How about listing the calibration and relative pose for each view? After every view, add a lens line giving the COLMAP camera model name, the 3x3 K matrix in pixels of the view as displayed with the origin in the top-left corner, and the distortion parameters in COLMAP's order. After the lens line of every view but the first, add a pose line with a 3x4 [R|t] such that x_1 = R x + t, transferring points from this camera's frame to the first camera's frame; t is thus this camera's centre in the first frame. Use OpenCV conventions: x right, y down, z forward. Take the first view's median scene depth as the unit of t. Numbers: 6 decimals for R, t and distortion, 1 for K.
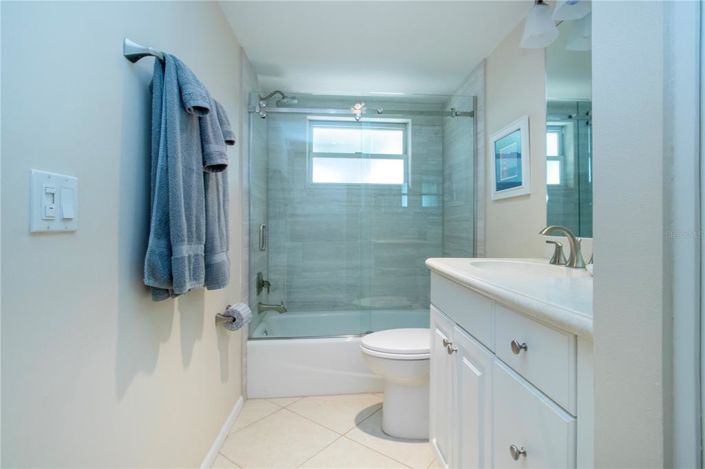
lens RADIAL K [[353.9, 0, 354.4], [0, 353.9, 229.9], [0, 0, 1]] dist [-0.001403, -0.000516]
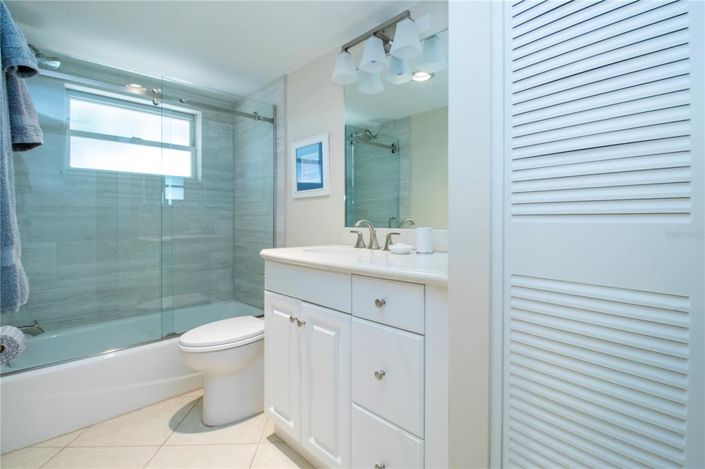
lens RADIAL K [[334.5, 0, 360.1], [0, 334.5, 230.6], [0, 0, 1]] dist [-0.001233, -0.000729]
pose [[0.777013, -0.025602, 0.628963, -0.127870], [0.012401, 0.999601, 0.025368, -0.001464], [-0.629362, -0.011912, 0.777021, -0.006380]]
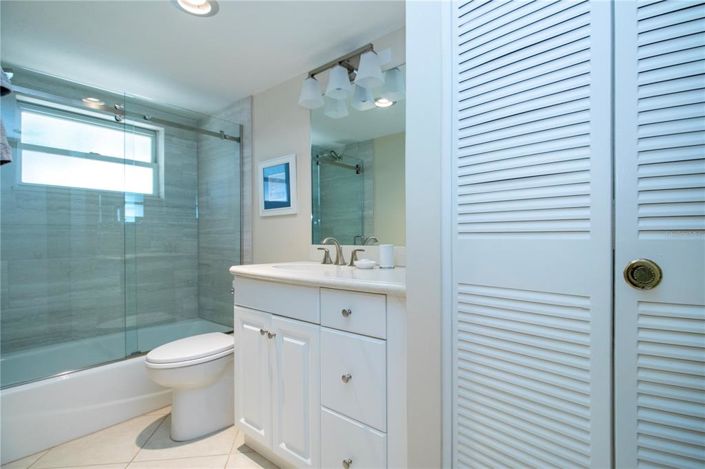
lens RADIAL K [[327.6, 0, 359.5], [0, 327.6, 250.4], [0, 0, 1]] dist [-0.001216, -0.004945]
pose [[0.707482, -0.032798, 0.705970, -0.148477], [0.013638, 0.999370, 0.032761, -0.000459], [-0.706600, -0.013550, 0.707484, -0.026388]]
